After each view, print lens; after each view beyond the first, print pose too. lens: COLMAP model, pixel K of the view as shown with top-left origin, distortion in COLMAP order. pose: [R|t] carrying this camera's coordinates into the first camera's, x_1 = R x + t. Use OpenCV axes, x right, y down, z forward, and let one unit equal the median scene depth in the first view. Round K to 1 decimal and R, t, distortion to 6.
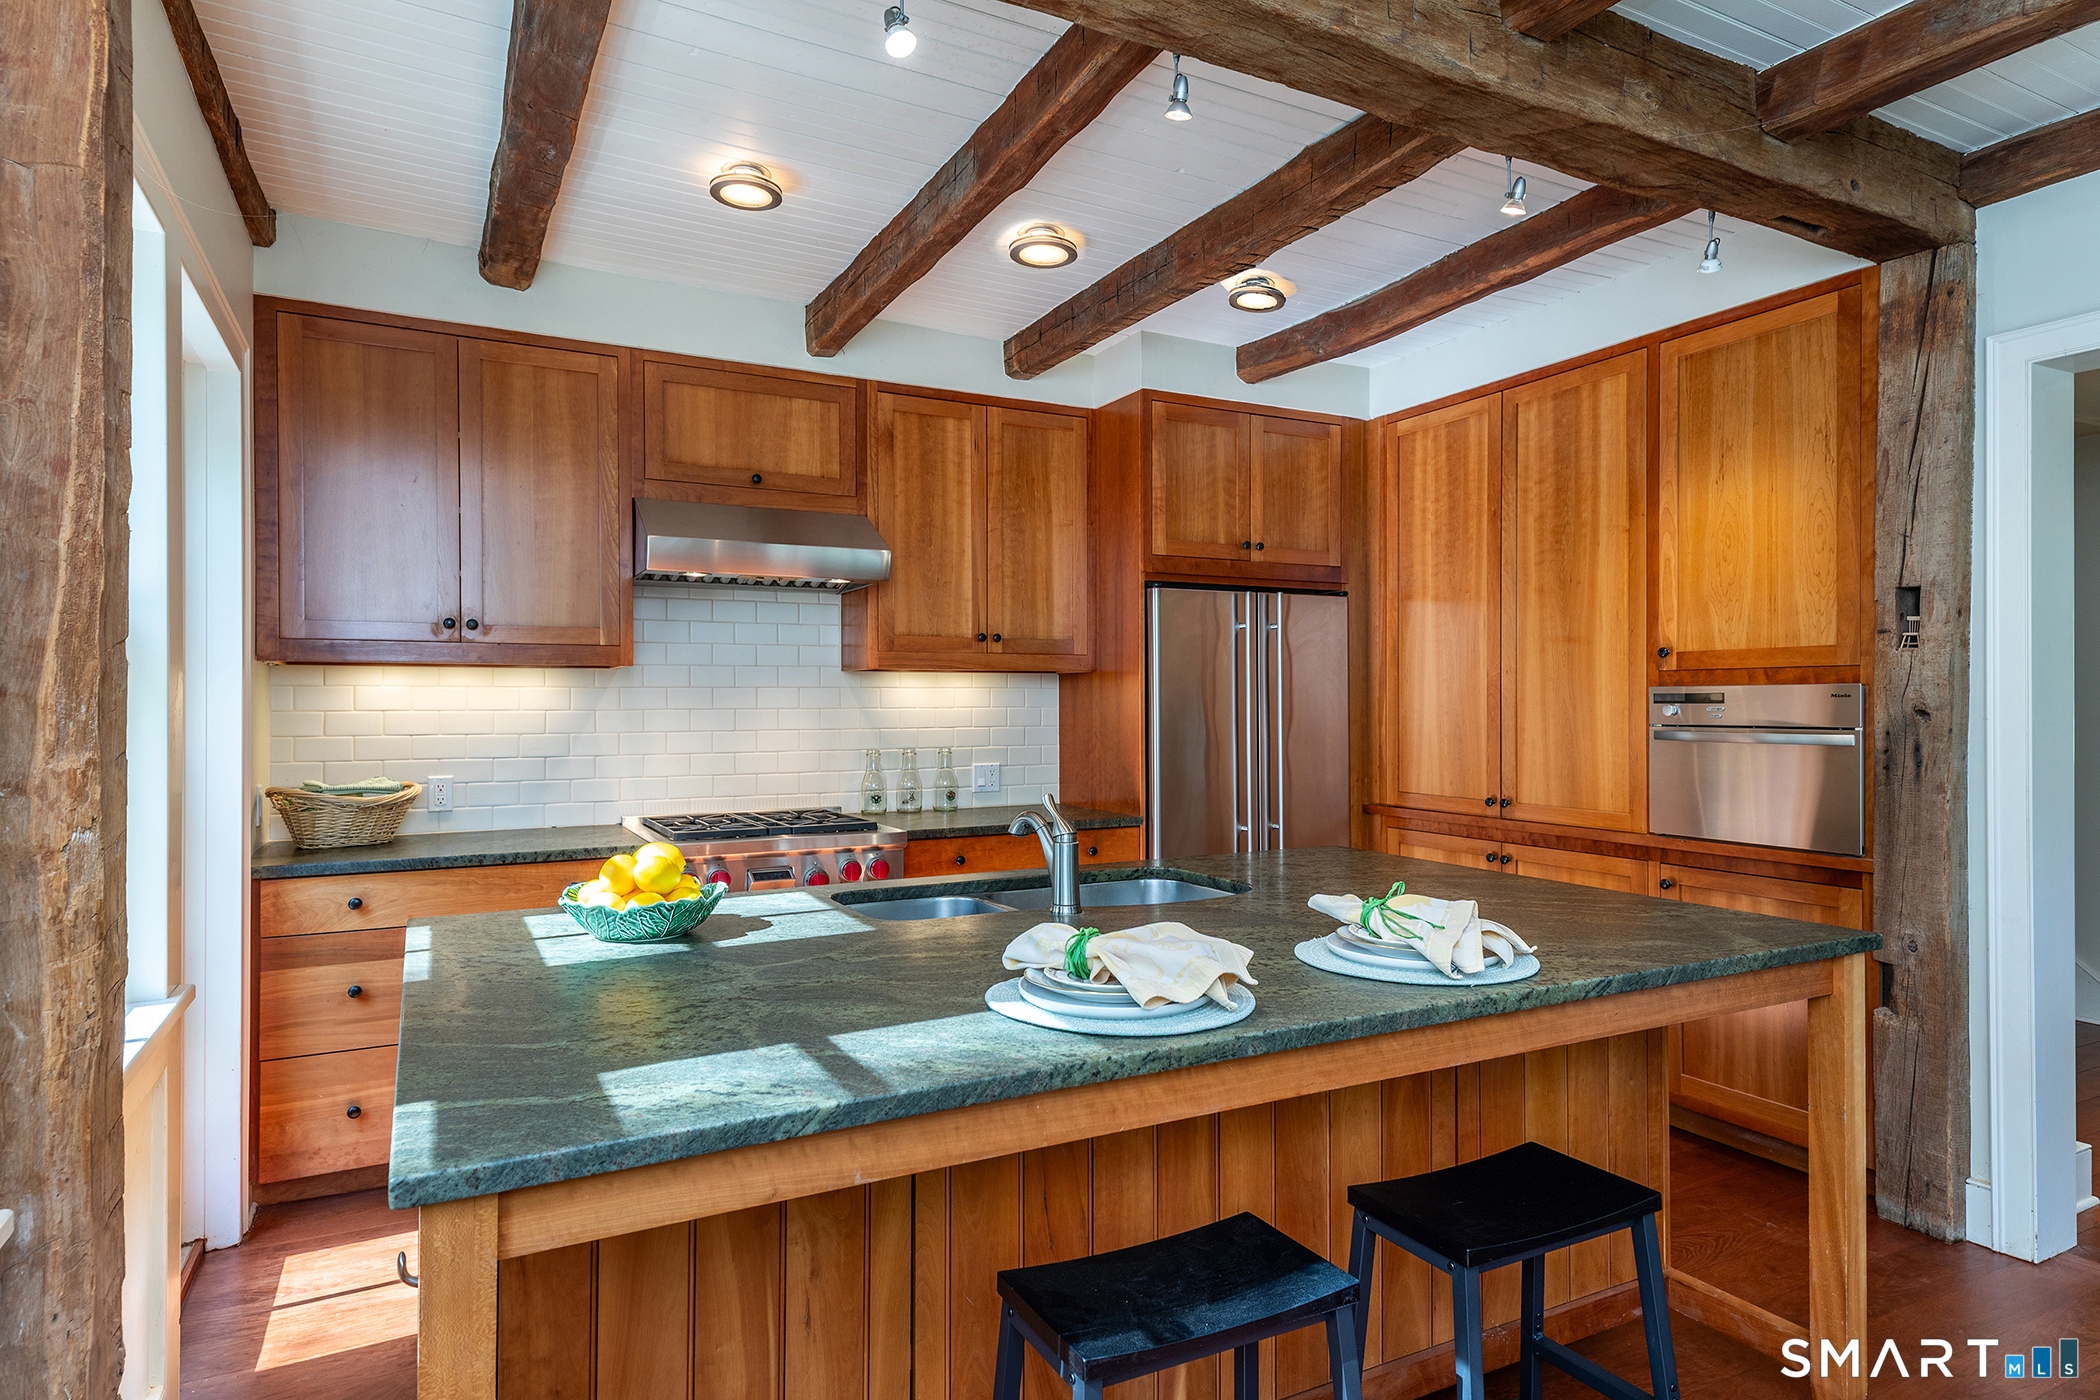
lens RADIAL K [[1161.7, 0, 1048.2], [0, 1161.7, 700.5], [0, 0, 1]] dist [0.031776, 0.000344]
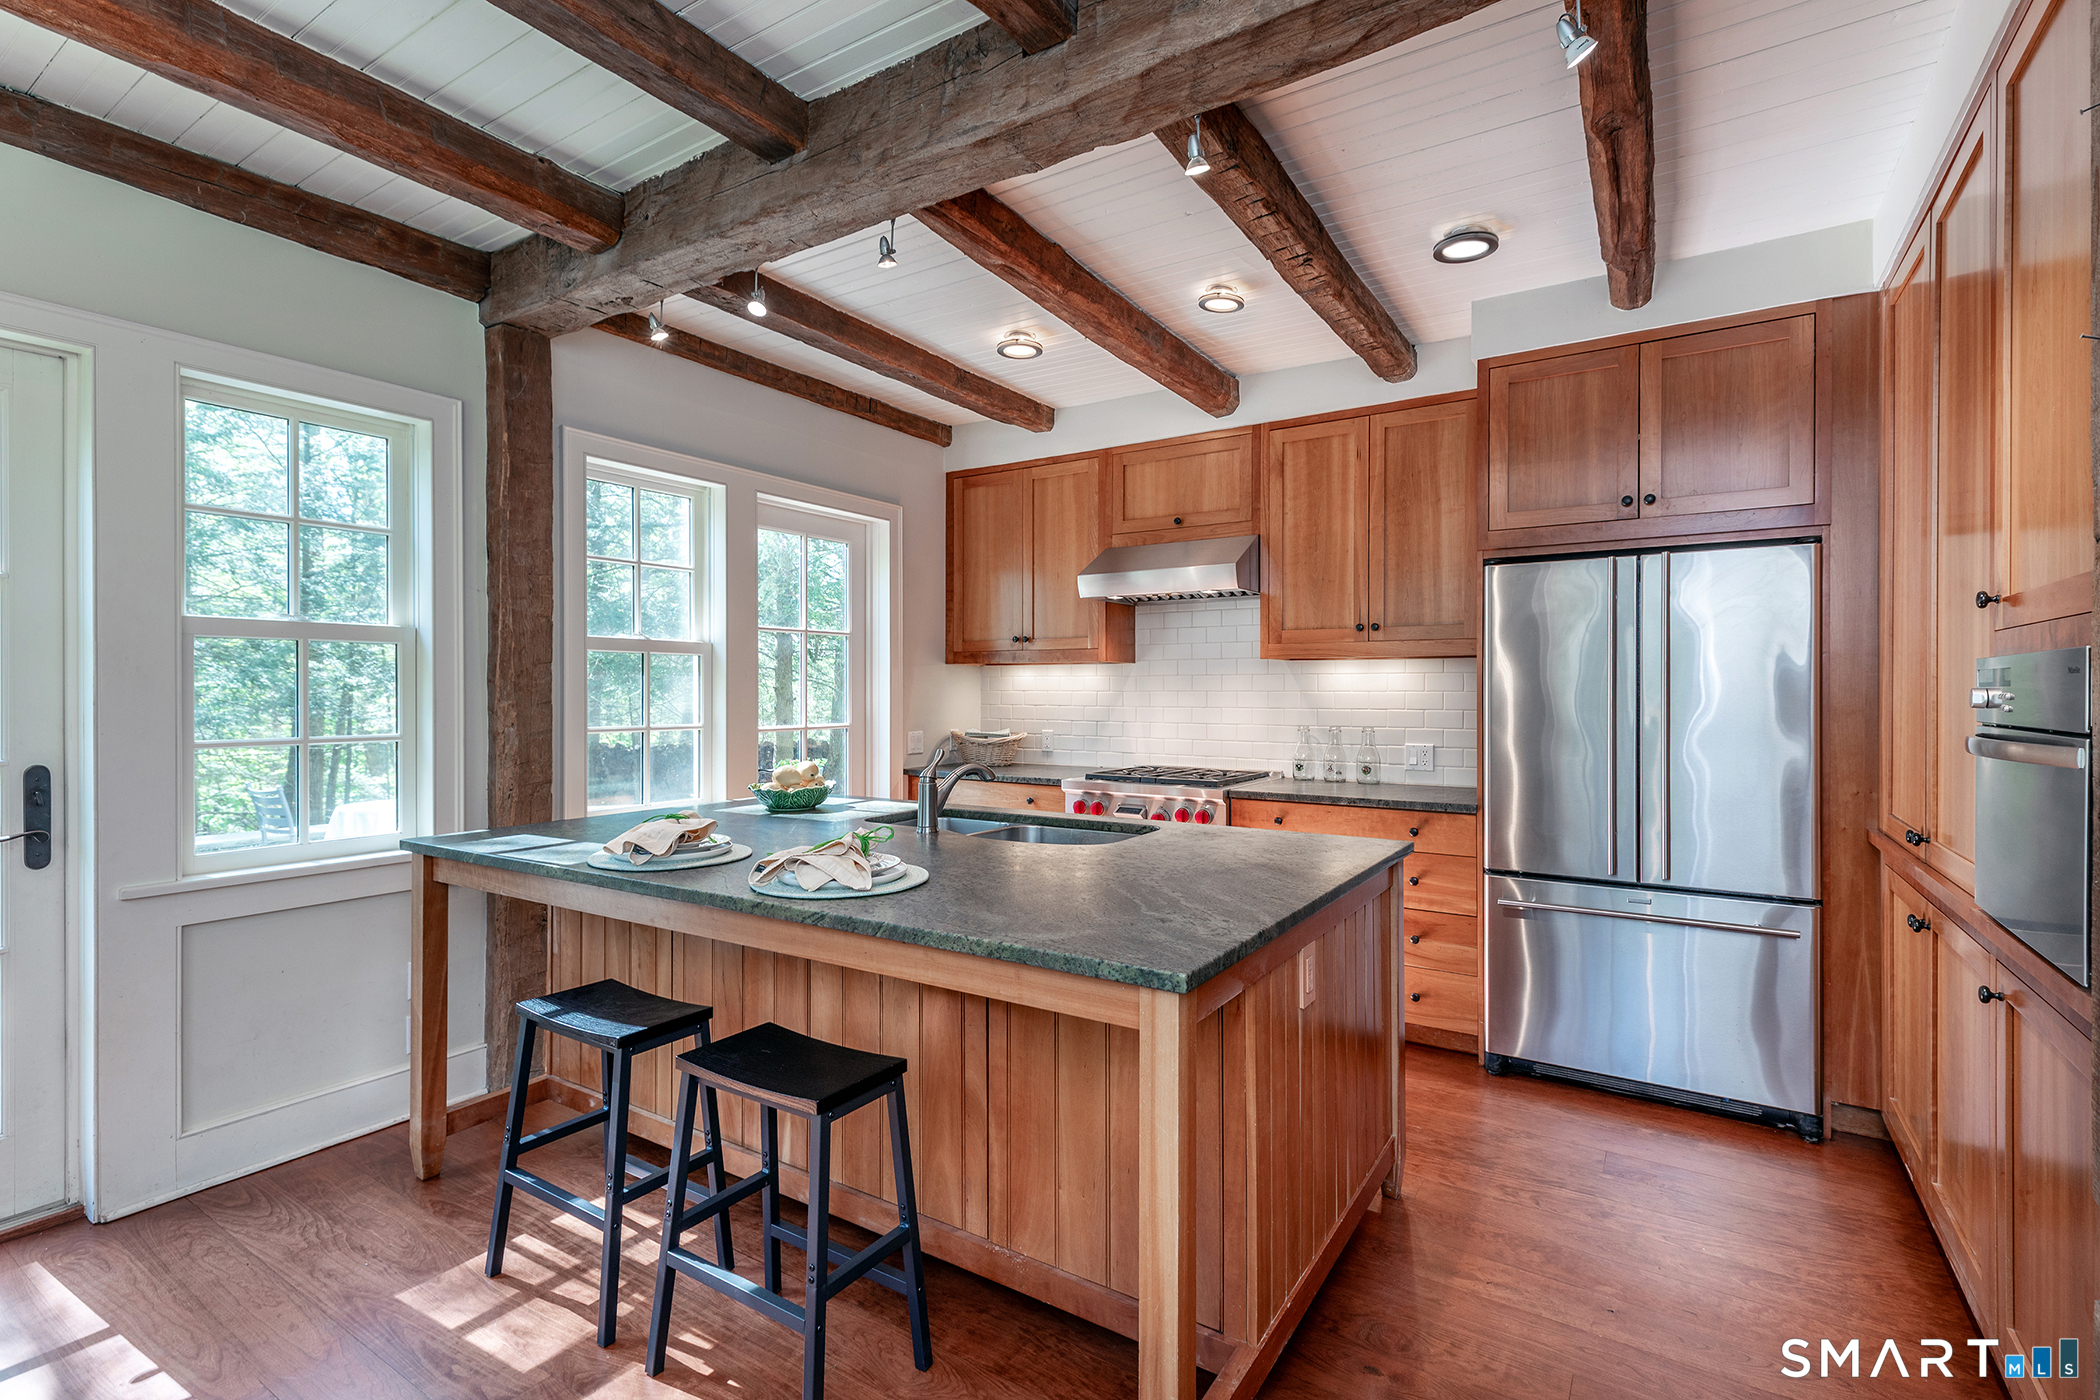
lens RADIAL K [[955.6, 0, 1048.7], [0, 955.6, 690.7], [0, 0, 1]] dist [0.002308, 0.000146]
pose [[0.477957, 0.005348, -0.878367, 0.602490], [-0.001536, 0.999985, 0.005253, 0.001460], [0.878382, -0.001161, 0.477958, 0.309719]]
